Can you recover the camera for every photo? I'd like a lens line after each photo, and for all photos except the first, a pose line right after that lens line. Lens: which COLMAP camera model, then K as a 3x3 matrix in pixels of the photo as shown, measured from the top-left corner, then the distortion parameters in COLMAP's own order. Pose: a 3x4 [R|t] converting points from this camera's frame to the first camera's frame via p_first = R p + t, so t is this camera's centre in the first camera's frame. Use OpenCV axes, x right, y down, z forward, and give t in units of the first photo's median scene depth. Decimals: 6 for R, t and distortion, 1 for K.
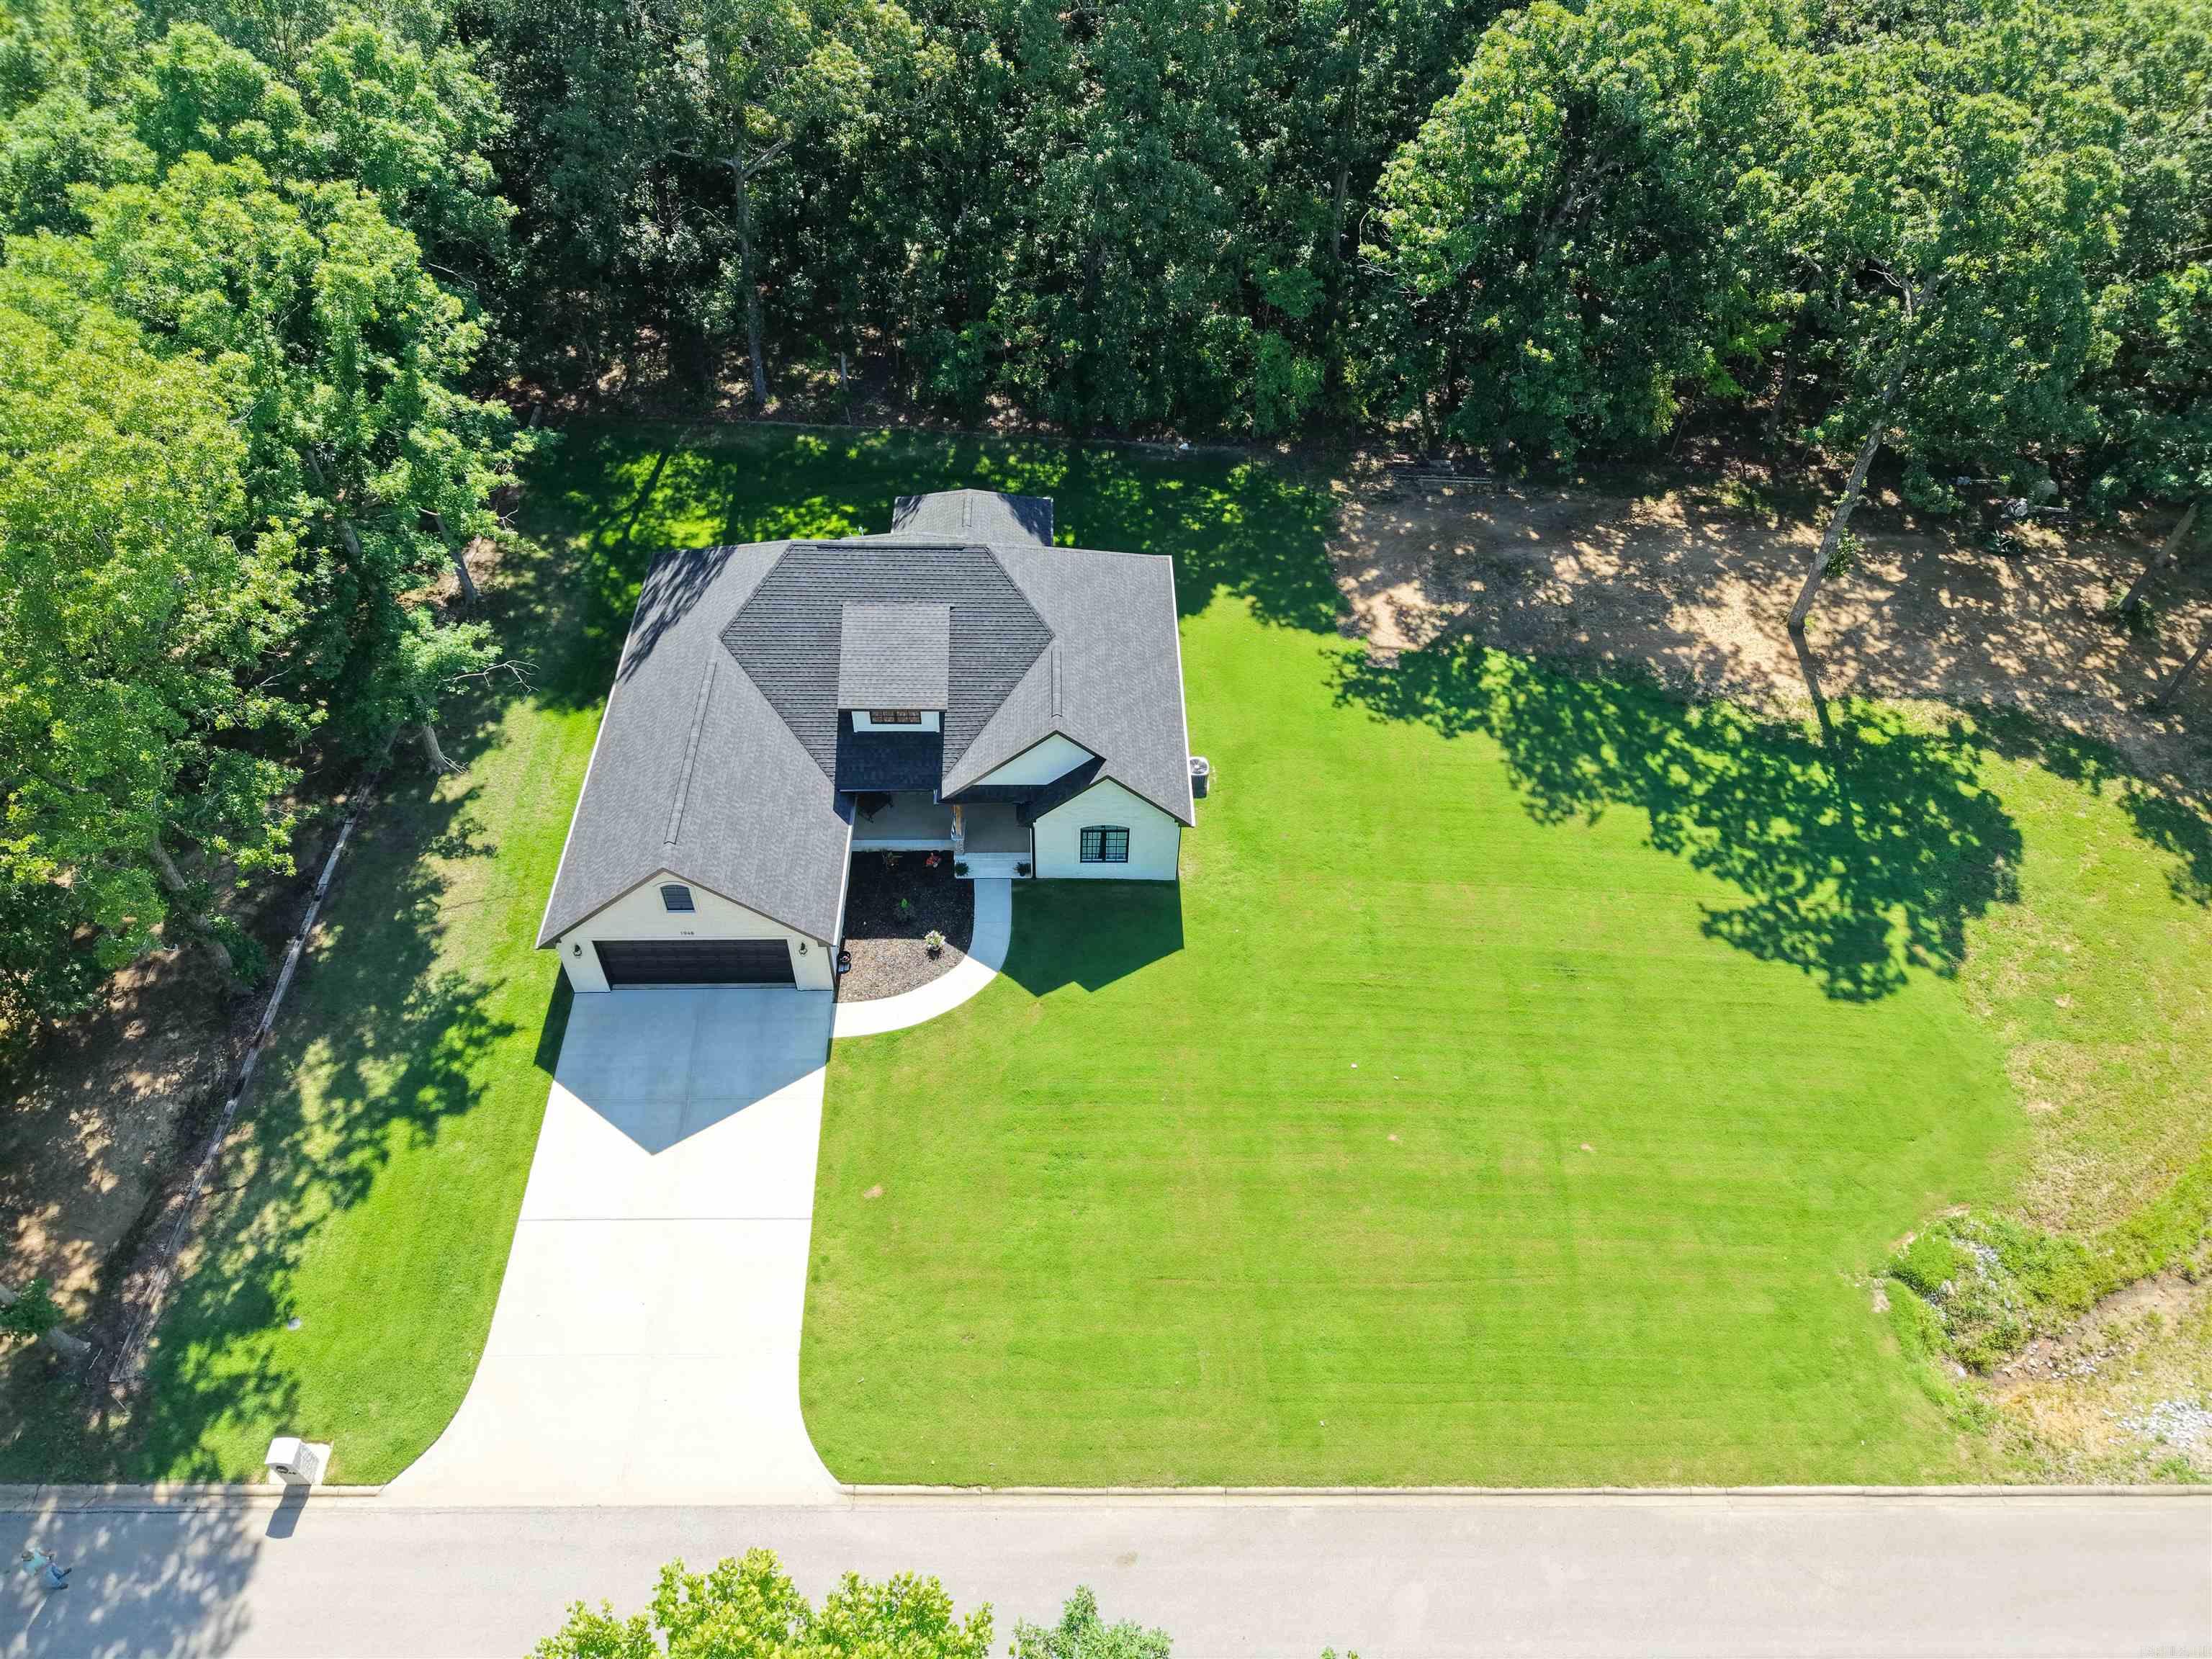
lens RADIAL K [[1345.8, 0, 1100.4], [0, 1345.8, 820.3], [0, 0, 1]] dist [0.004449, 0.002912]
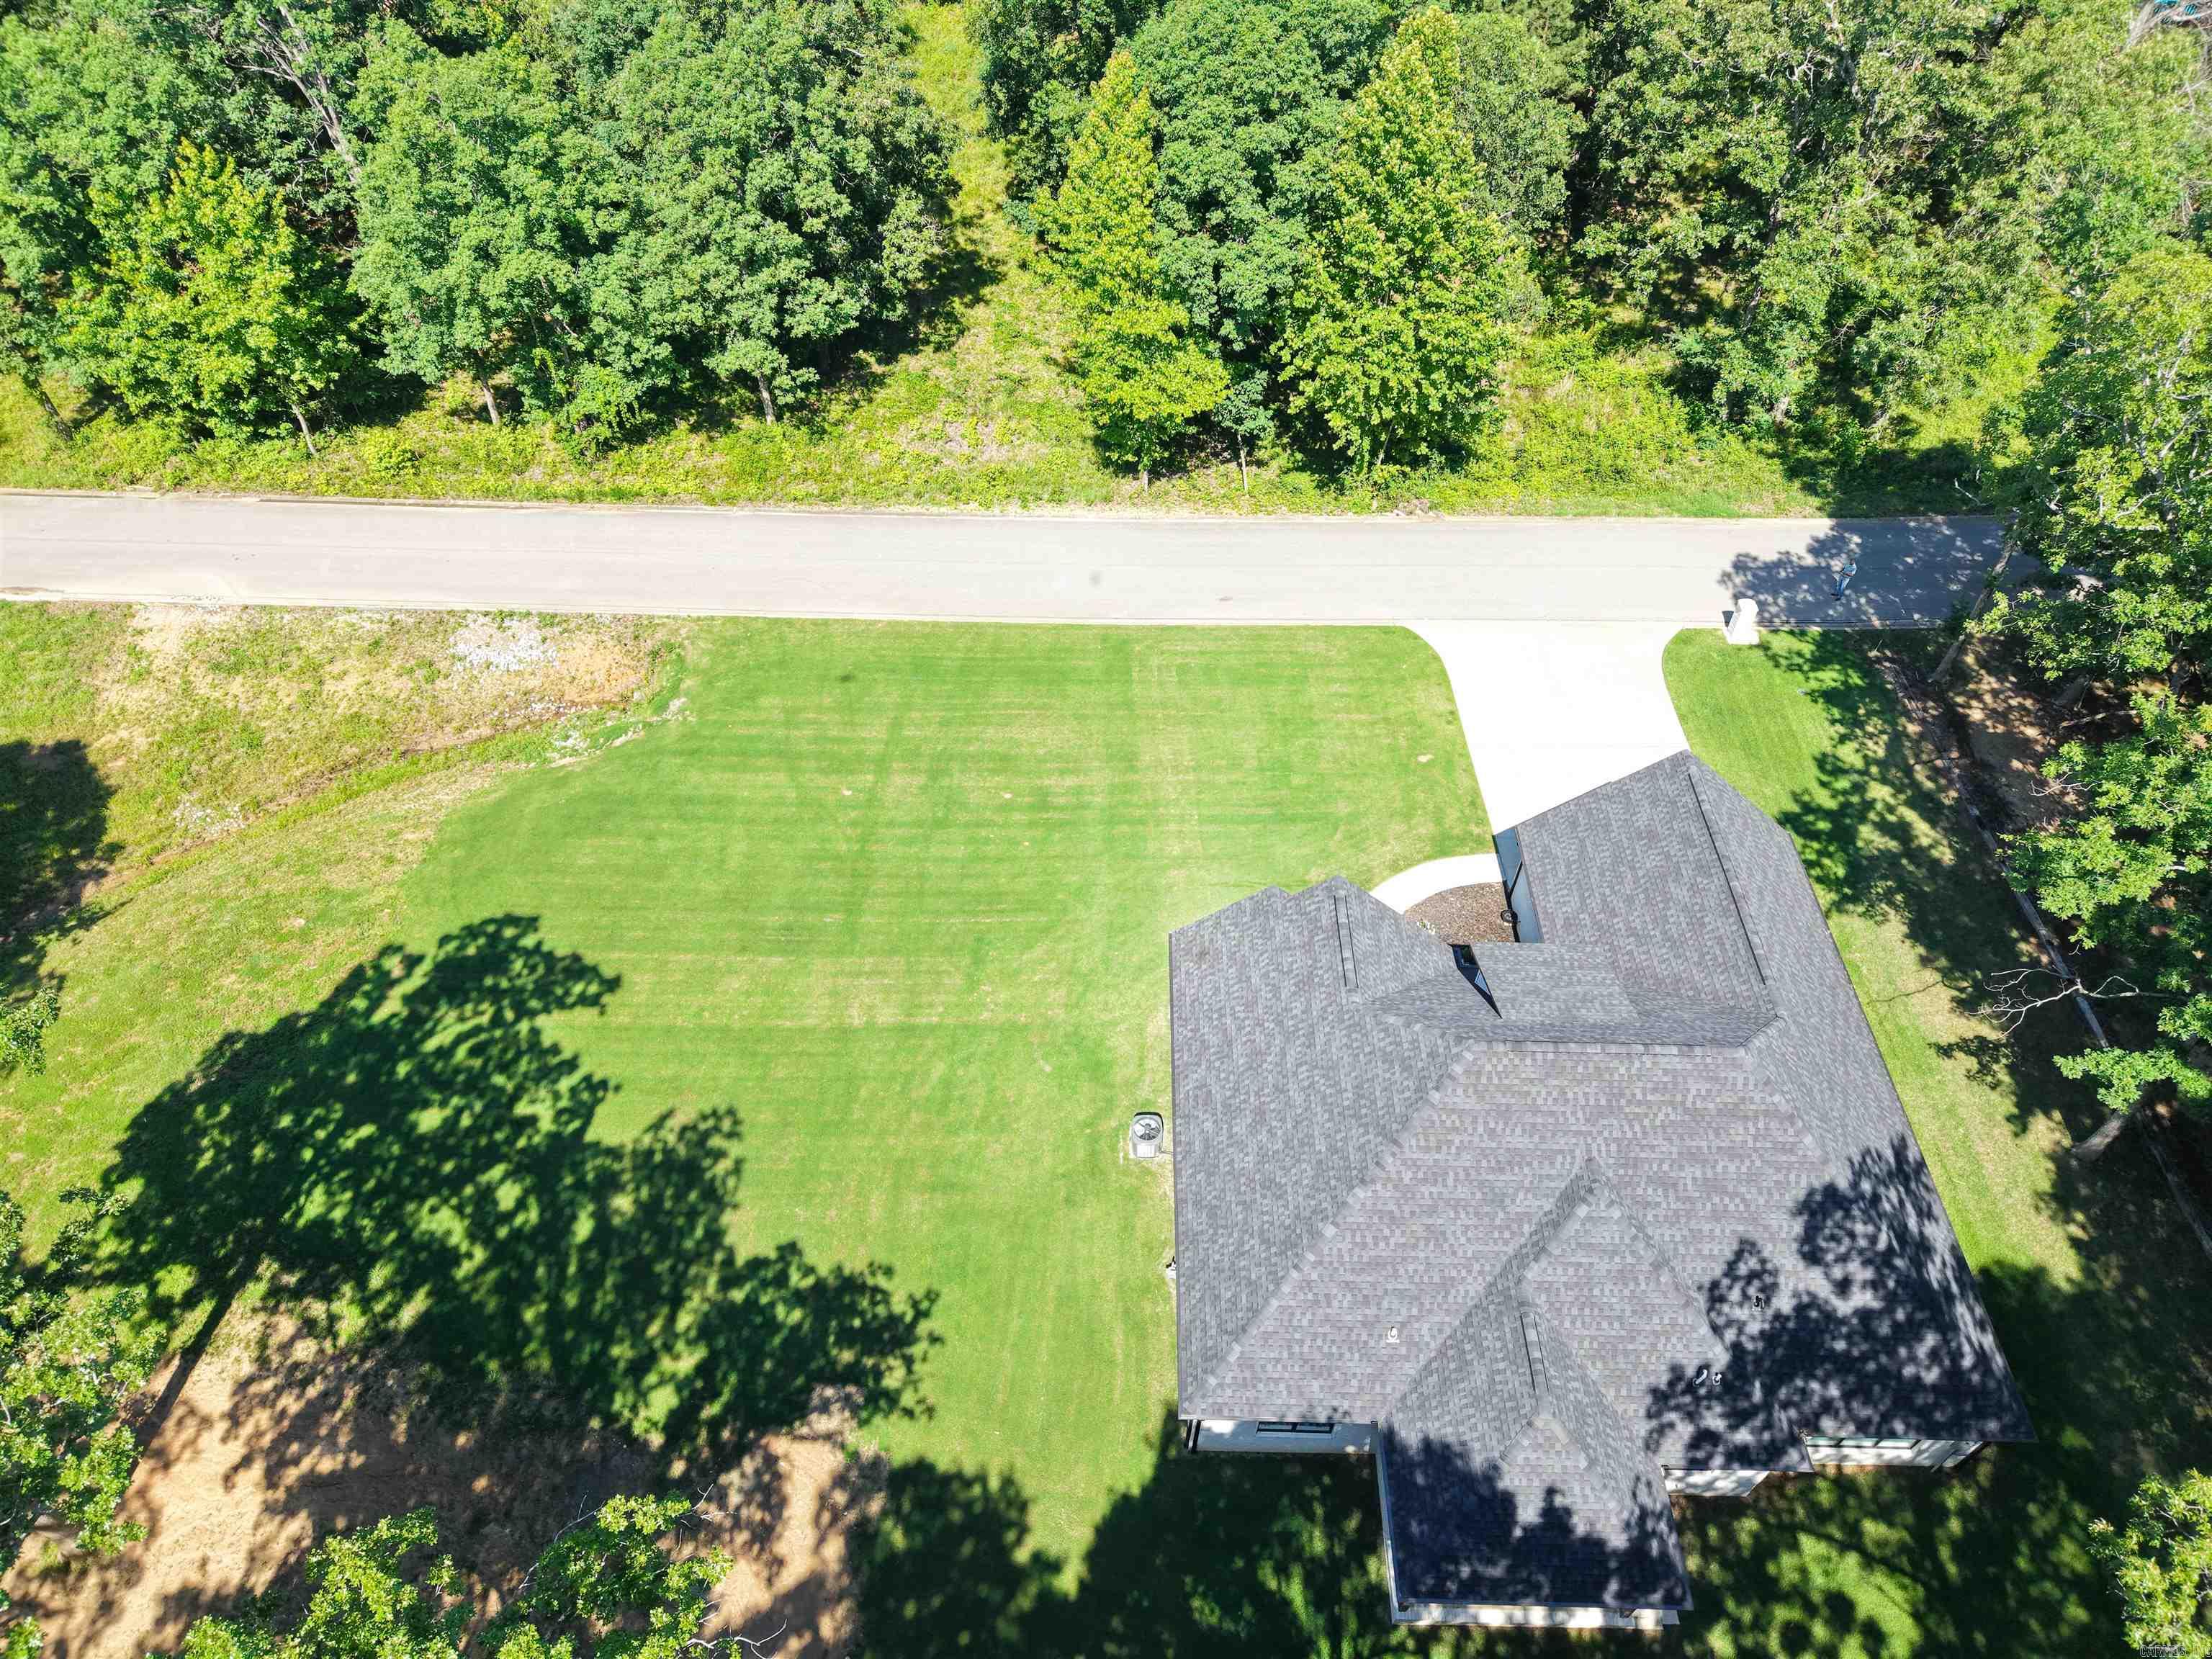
lens RADIAL K [[1345.8, 0, 1100.4], [0, 1345.8, 820.3], [0, 0, 1]] dist [0.004449, 0.002912]
pose [[-0.998439, -0.055789, 0.002667, 0.105189], [0.011965, -0.166997, 0.985885, -0.773512], [-0.054556, 0.984378, 0.167404, 0.662128]]
